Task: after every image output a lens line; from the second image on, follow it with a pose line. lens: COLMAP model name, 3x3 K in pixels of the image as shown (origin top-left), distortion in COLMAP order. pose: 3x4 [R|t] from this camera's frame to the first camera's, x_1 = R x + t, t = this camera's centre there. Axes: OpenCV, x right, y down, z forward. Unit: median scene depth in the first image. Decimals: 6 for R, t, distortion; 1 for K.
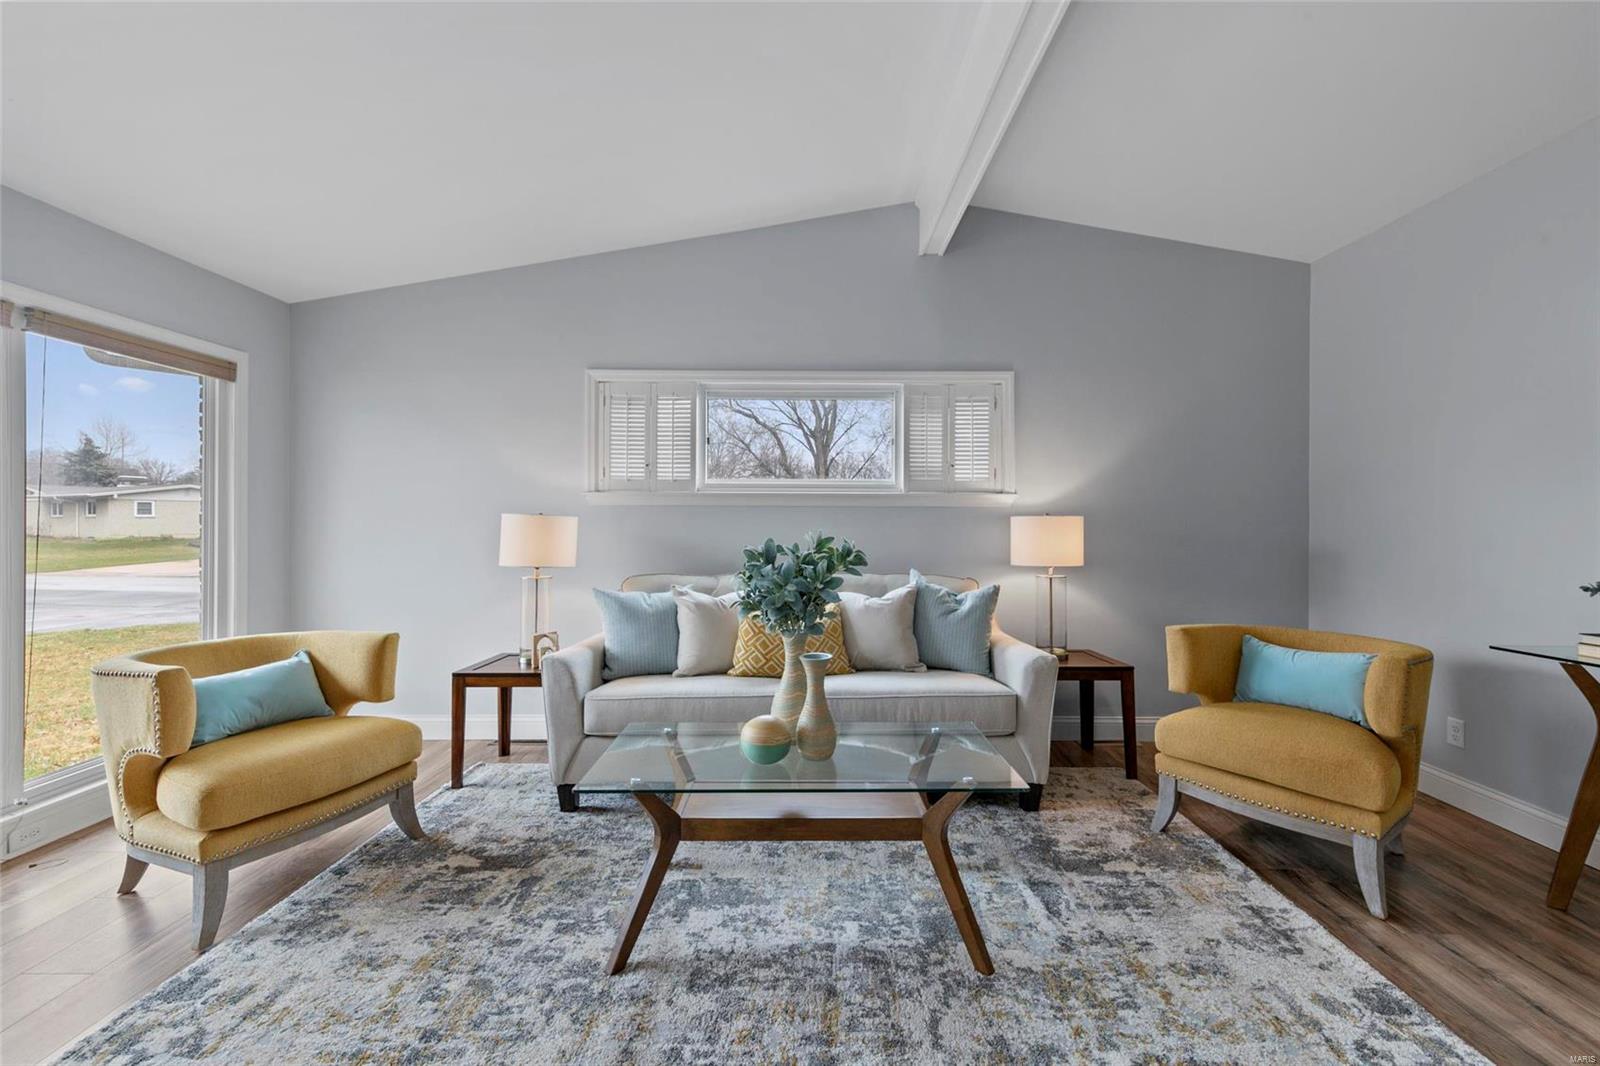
lens RADIAL K [[664.5, 0, 806.8], [0, 664.5, 520.9], [0, 0, 1]] dist [0.005975, -0.000955]
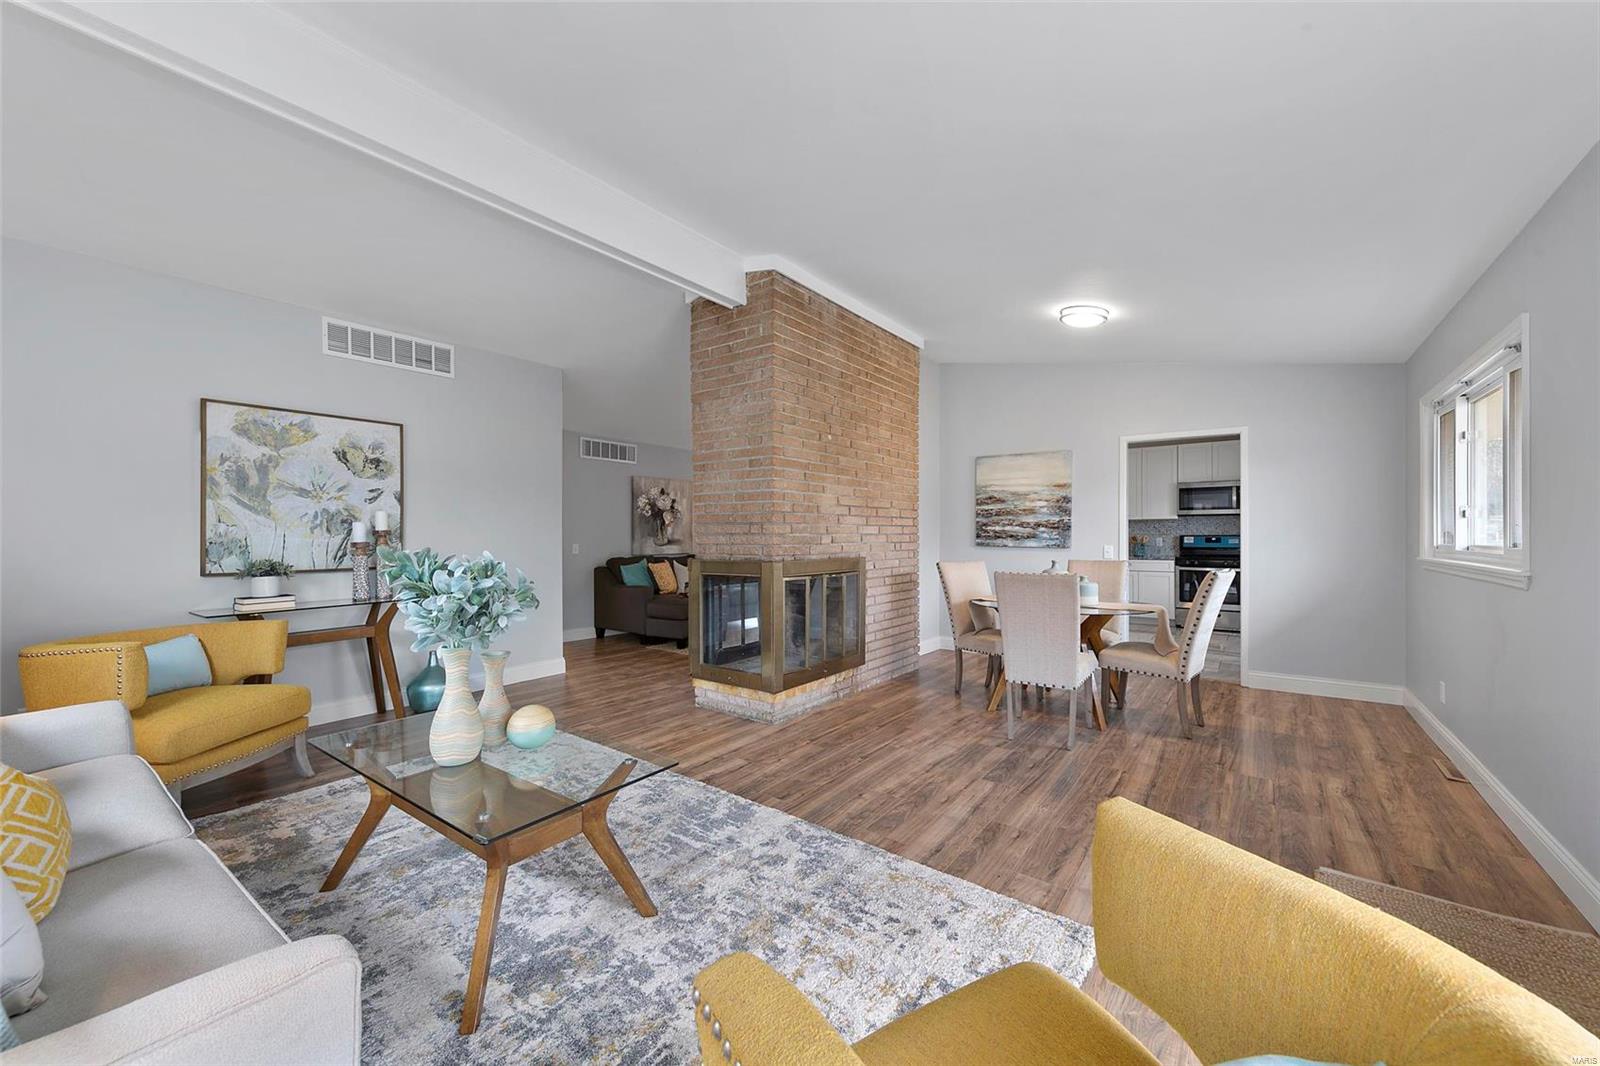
lens RADIAL K [[609.1, 0, 800.3], [0, 609.1, 534.2], [0, 0, 1]] dist [0.004219, 0.000327]
pose [[-0.797492, 0.000347, 0.603330, -0.771294], [-0.000102, 1.000000, -0.000710, 0.001171], [-0.603330, -0.000627, -0.797492, 1.136448]]
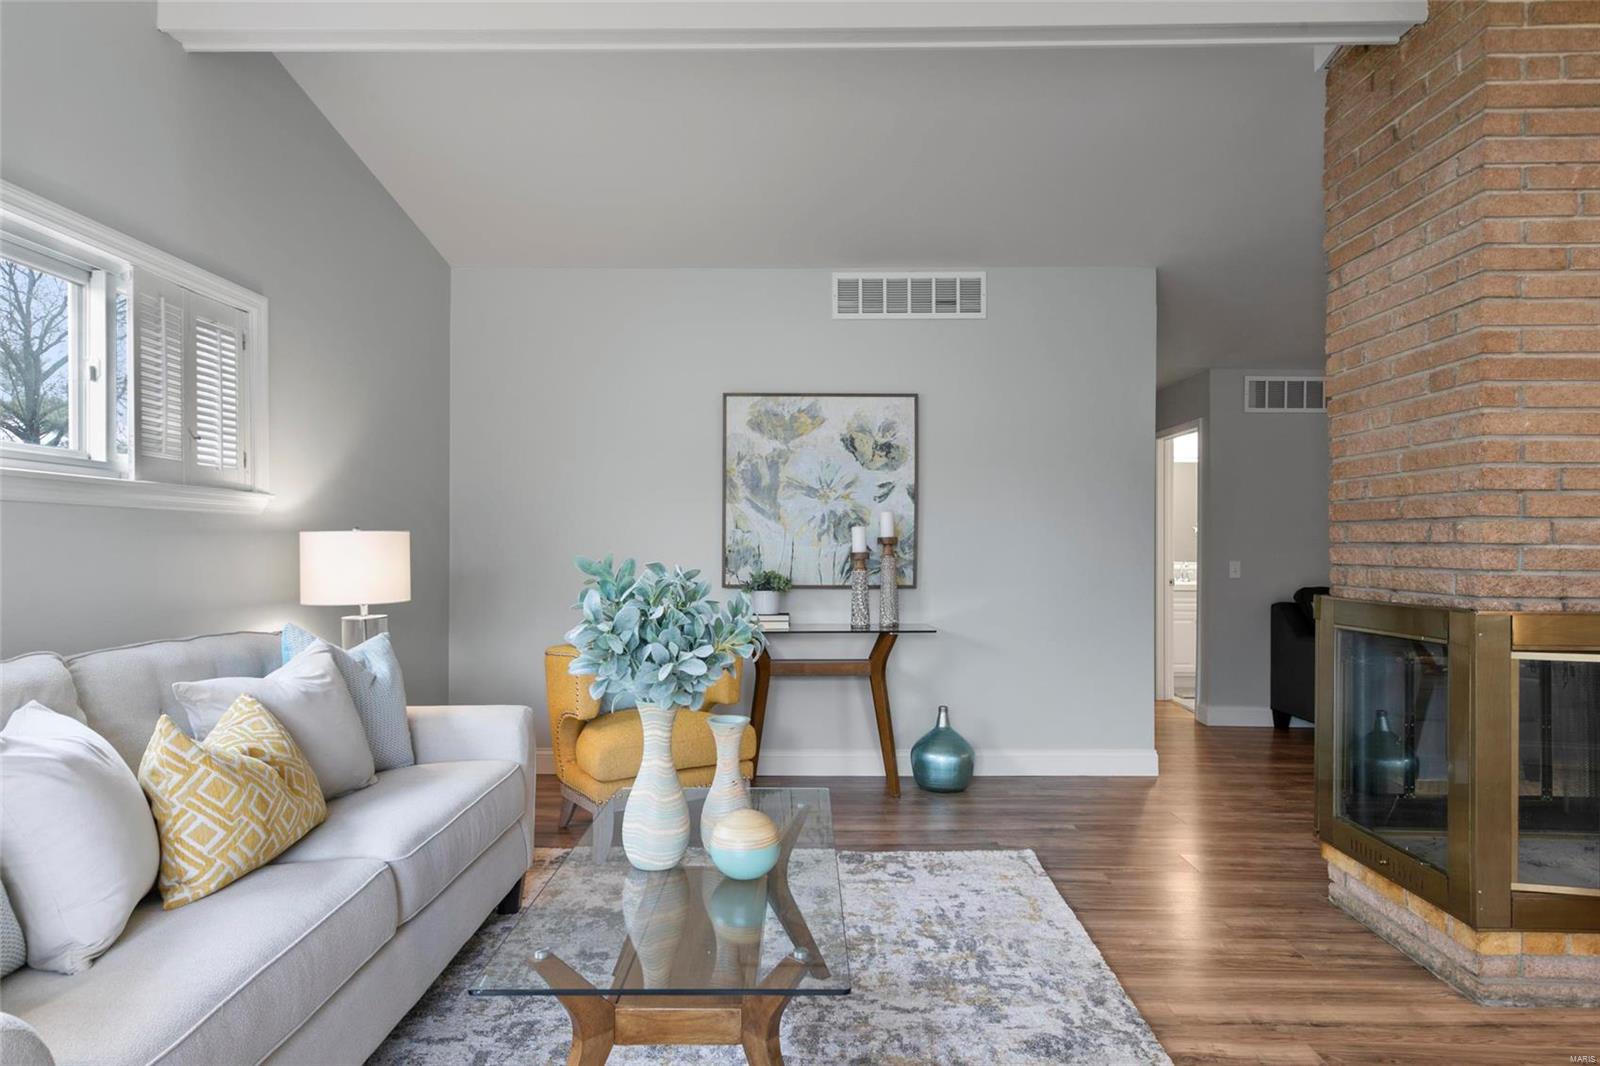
lens RADIAL K [[928.0, 0, 800.5], [0, 928.0, 544.9], [0, 0, 1]] dist [0.005854, 0.000767]
pose [[0.019495, -0.002154, 0.999808, -0.777882], [-0.006150, 0.999979, 0.002274, 0.002115], [-0.999791, -0.006193, 0.019481, 0.675492]]
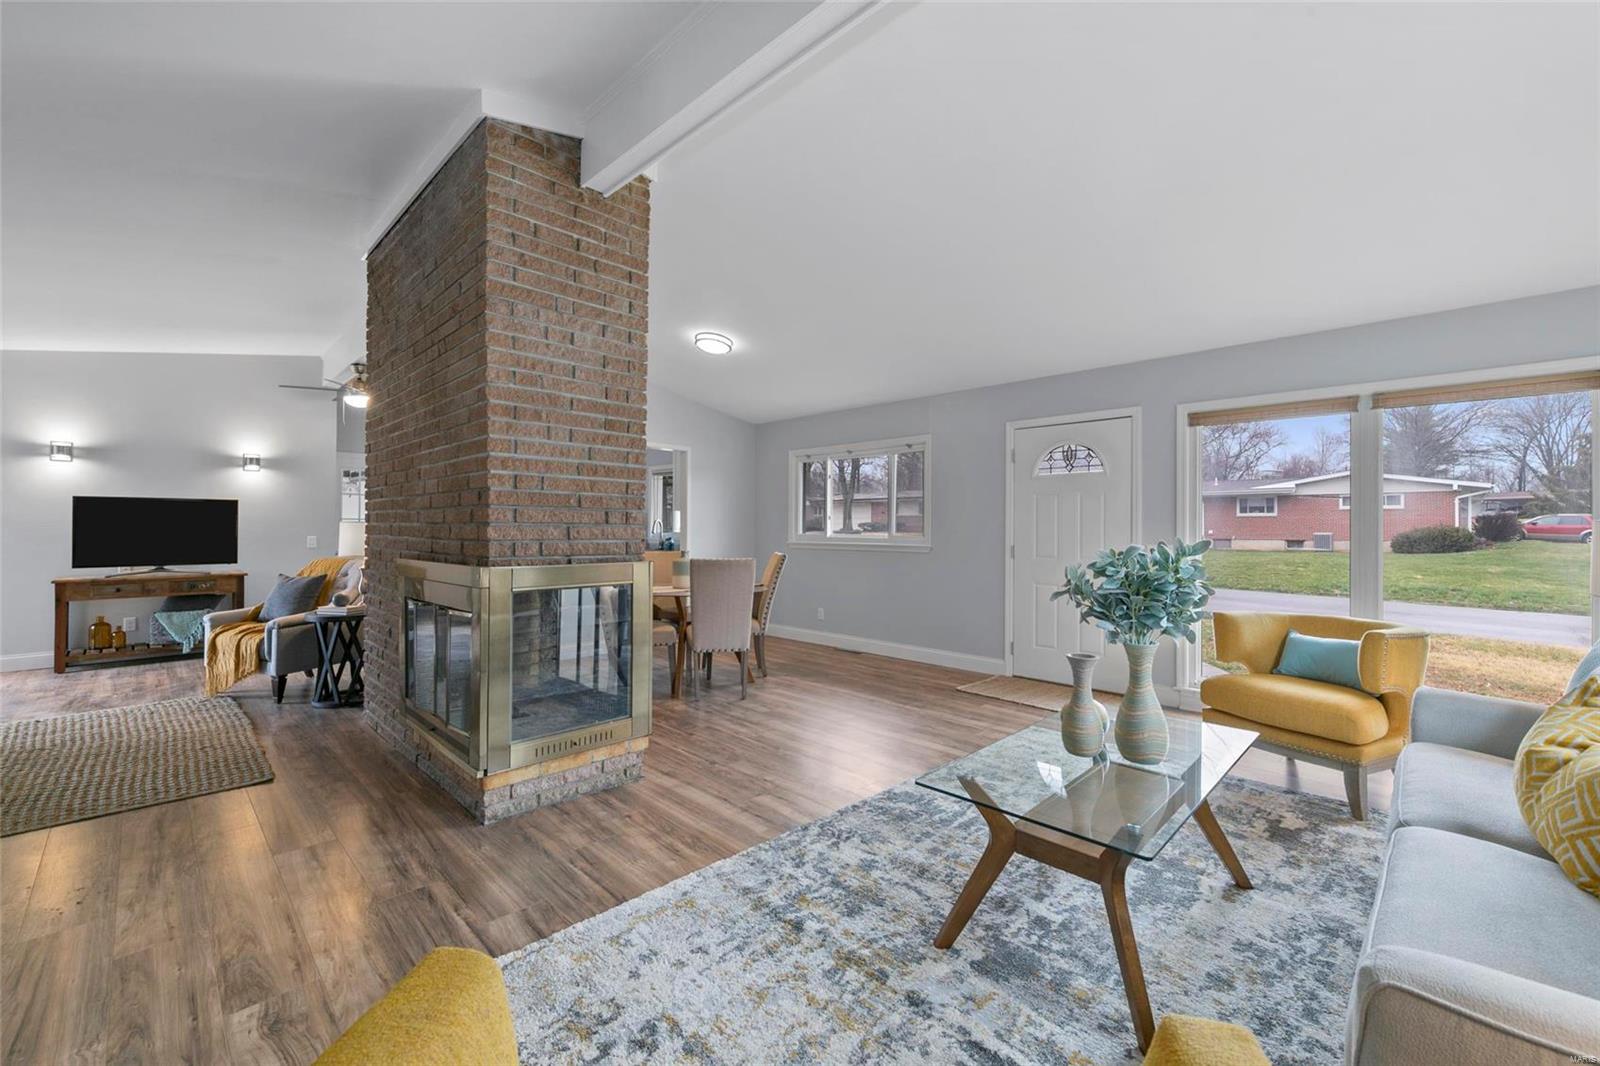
lens RADIAL K [[664.5, 0, 808.5], [0, 664.5, 521.6], [0, 0, 1]] dist [0.005975, -0.000955]
pose [[-0.698362, -0.013783, -0.715612, 0.795496], [-0.005683, 0.999890, -0.013712, 0.008474], [0.715722, -0.005509, -0.698364, 1.067987]]
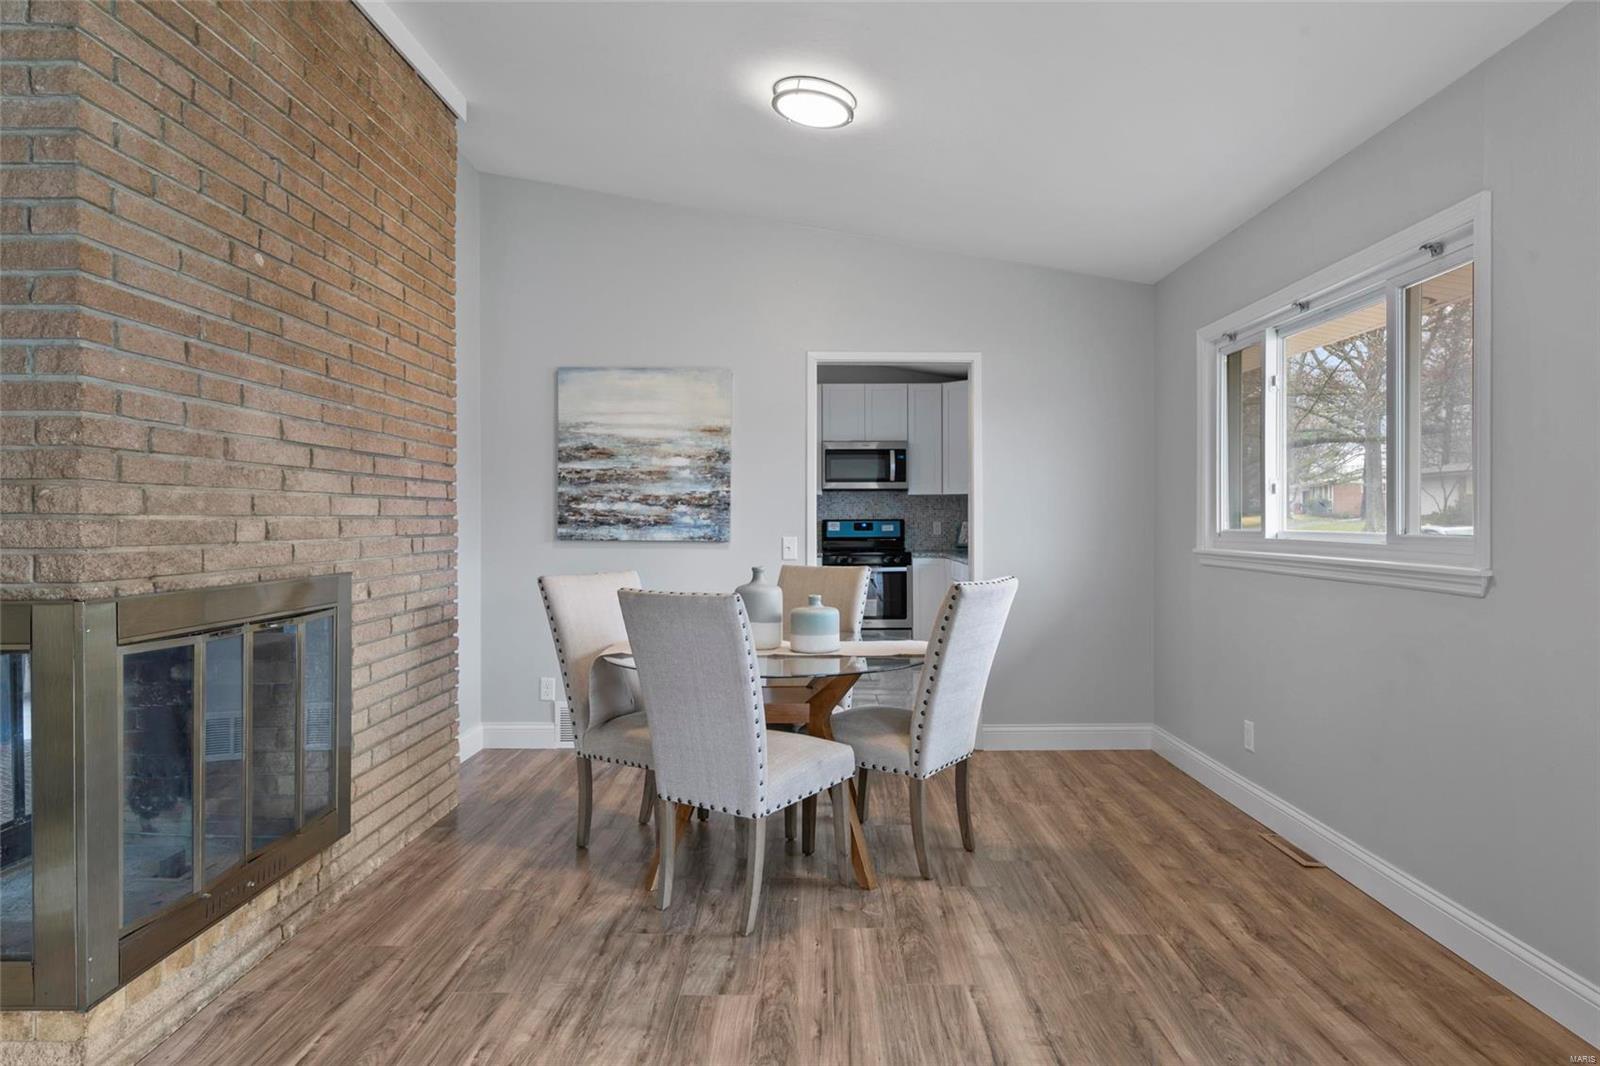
lens RADIAL K [[944.2, 0, 796.1], [0, 944.2, 523.1], [0, 0, 1]] dist [0.009829, -0.003479]
pose [[-0.999938, 0.001615, 0.011036, -0.406314], [0.001657, 0.999991, 0.003833, 0.003701], [-0.011030, 0.003851, -0.999932, 0.744519]]
